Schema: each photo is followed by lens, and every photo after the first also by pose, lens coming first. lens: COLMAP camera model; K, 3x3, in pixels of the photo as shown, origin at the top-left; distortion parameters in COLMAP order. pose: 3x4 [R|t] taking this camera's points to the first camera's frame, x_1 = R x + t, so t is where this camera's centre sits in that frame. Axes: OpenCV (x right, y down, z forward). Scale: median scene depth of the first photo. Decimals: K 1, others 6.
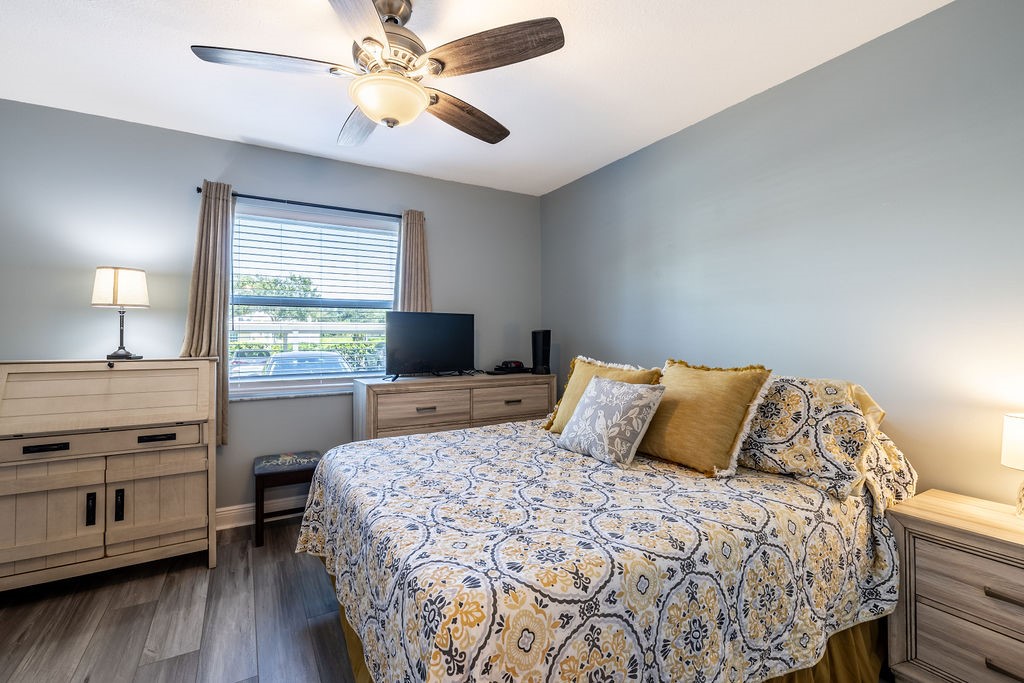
lens RADIAL K [[467.7, 0, 512.0], [0, 467.7, 341.5], [0, 0, 1]] dist [0.000355, 0.000040]
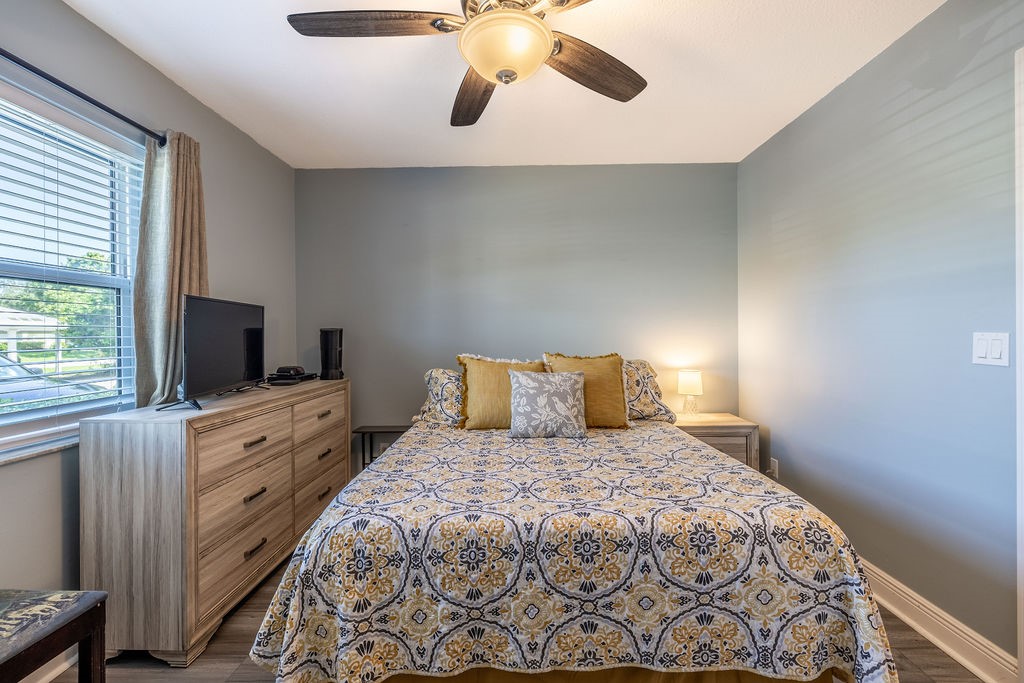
lens RADIAL K [[433.5, 0, 516.3], [0, 433.5, 335.0], [0, 0, 1]] dist [0.000619, 0.000080]
pose [[0.489051, -0.001161, 0.872254, -0.559466], [0.013445, 0.999890, -0.006207, -0.002827], [-0.872151, 0.014763, 0.489013, 0.370982]]
